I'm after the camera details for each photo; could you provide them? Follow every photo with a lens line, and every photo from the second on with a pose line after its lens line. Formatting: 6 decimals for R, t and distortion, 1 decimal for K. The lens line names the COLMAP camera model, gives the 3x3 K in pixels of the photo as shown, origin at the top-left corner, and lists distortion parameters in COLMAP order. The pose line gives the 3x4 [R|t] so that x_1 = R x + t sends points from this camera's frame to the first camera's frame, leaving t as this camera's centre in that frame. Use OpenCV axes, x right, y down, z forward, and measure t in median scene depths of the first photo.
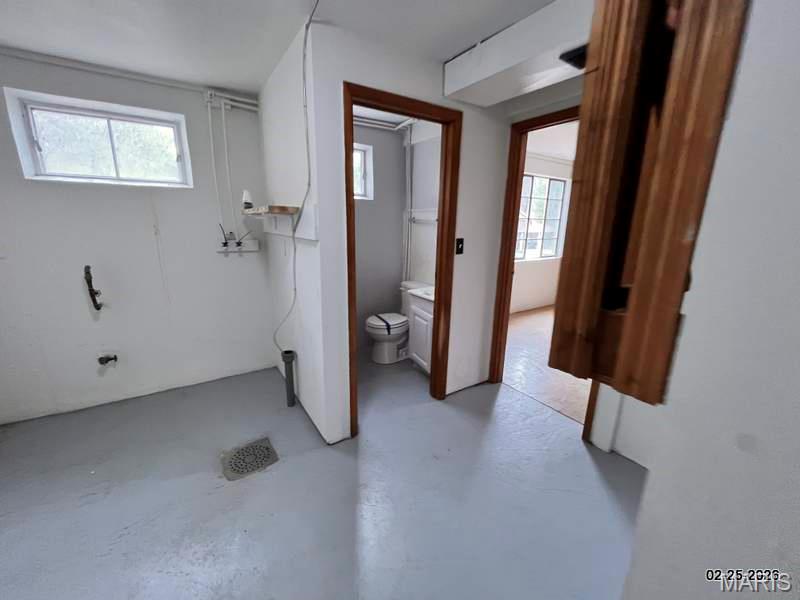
lens RADIAL K [[323.7, 0, 398.7], [0, 323.7, 300.0], [0, 0, 1]] dist [-0.010808, -0.000232]
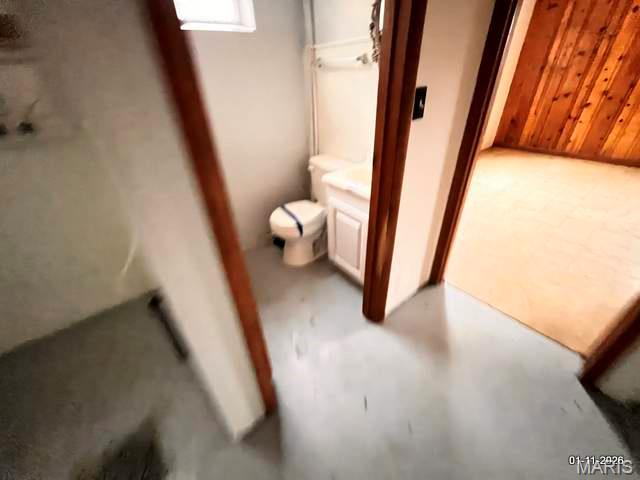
lens RADIAL K [[258.9, 0, 322.1], [0, 258.9, 238.6], [0, 0, 1]] dist [-0.010808, -0.000232]
pose [[0.993049, -0.101962, 0.058804, -0.018386], [0.077773, 0.943401, 0.322407, -0.080835], [-0.088350, -0.315593, 0.944773, 0.410600]]
